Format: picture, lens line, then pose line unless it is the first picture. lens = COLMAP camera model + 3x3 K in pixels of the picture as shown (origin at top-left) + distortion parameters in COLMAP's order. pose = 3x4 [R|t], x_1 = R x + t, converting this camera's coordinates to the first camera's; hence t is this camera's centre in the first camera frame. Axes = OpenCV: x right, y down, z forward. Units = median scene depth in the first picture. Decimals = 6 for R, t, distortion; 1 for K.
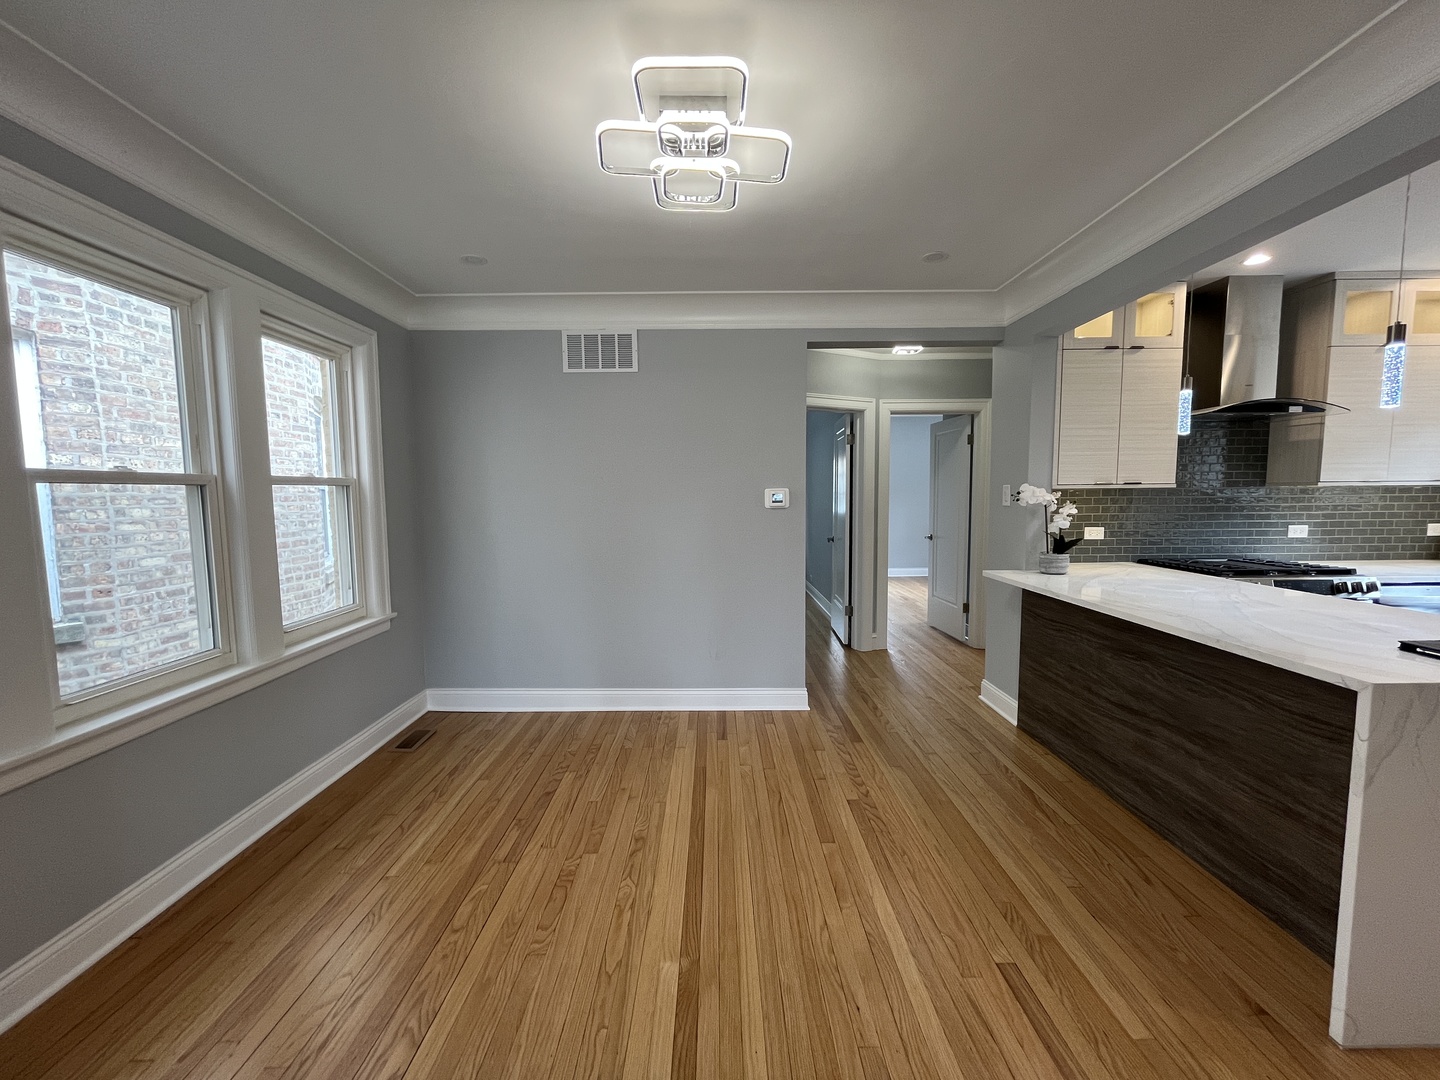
lens RADIAL K [[584.2, 0, 716.6], [0, 584.2, 544.7], [0, 0, 1]] dist [0.000563, -0.000665]
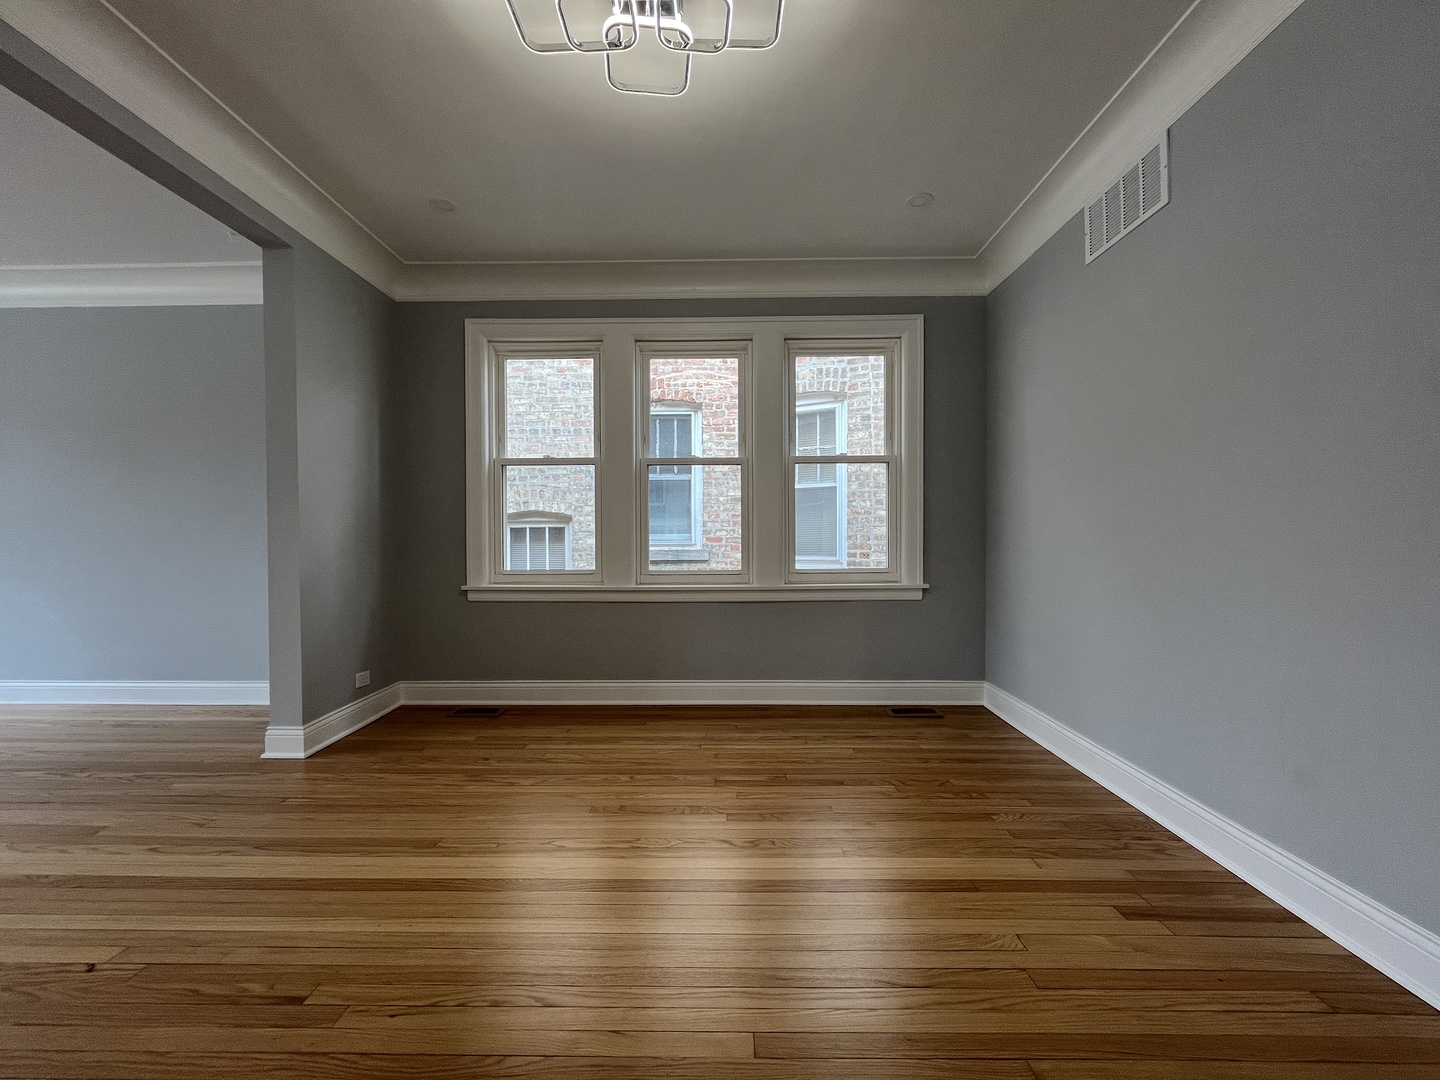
lens RADIAL K [[584.2, 0, 716.6], [0, 584.2, 544.7], [0, 0, 1]] dist [0.000563, -0.000665]
pose [[-0.018811, 0.017486, -0.999670, 0.487552], [-0.082883, 0.996378, 0.018988, 0.061706], [0.996382, 0.083213, -0.017293, 0.680768]]
